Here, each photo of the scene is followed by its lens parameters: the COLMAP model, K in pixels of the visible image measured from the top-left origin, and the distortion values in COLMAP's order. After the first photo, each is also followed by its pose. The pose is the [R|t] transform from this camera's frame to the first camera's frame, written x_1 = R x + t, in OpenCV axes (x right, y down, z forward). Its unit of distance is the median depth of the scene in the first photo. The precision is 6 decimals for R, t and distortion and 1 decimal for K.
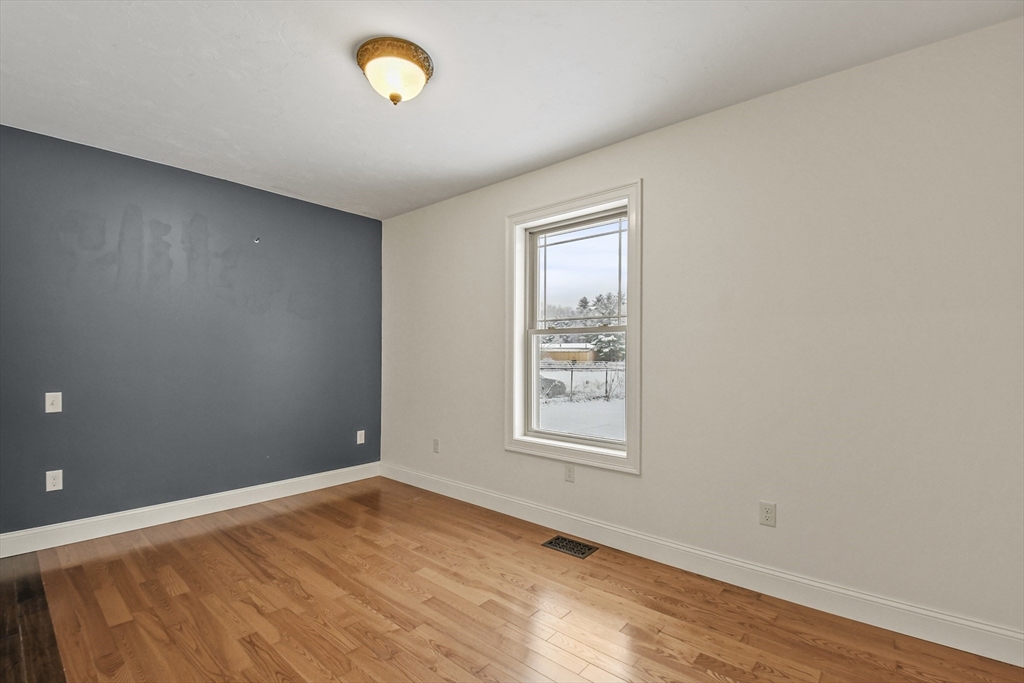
lens RADIAL K [[453.5, 0, 508.9], [0, 453.5, 339.6], [0, 0, 1]] dist [0.035457, -0.023208]
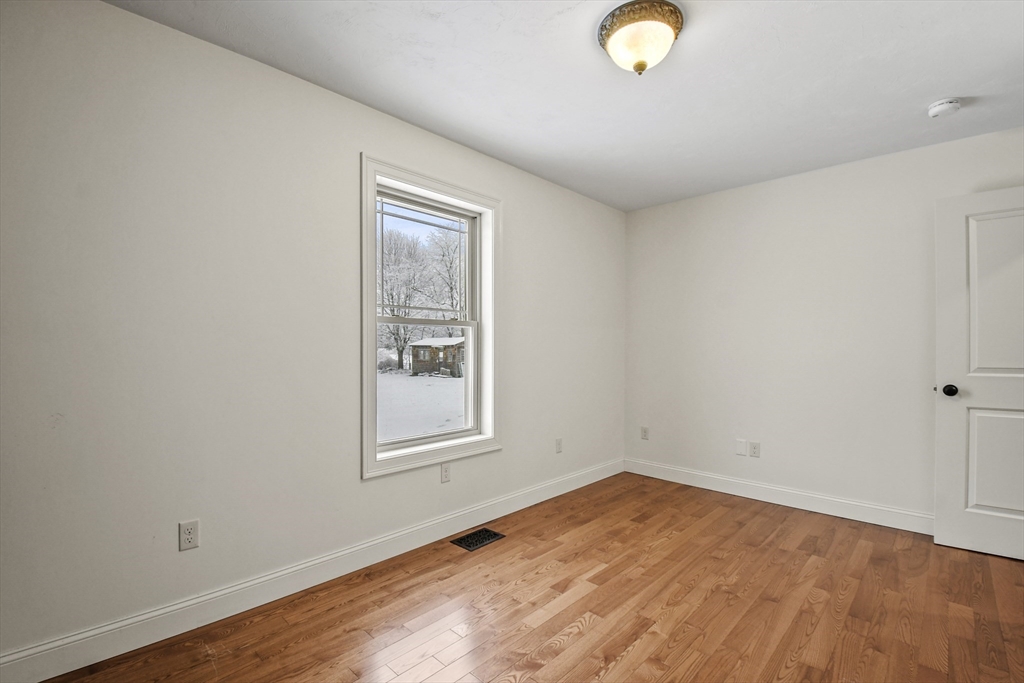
lens RADIAL K [[453.5, 0, 508.9], [0, 453.5, 339.6], [0, 0, 1]] dist [0.035457, -0.023208]
pose [[0.064809, 0.020843, 0.997680, -0.913605], [-0.036987, 0.999145, -0.018471, 0.032716], [-0.997212, -0.035704, 0.065524, 0.923763]]
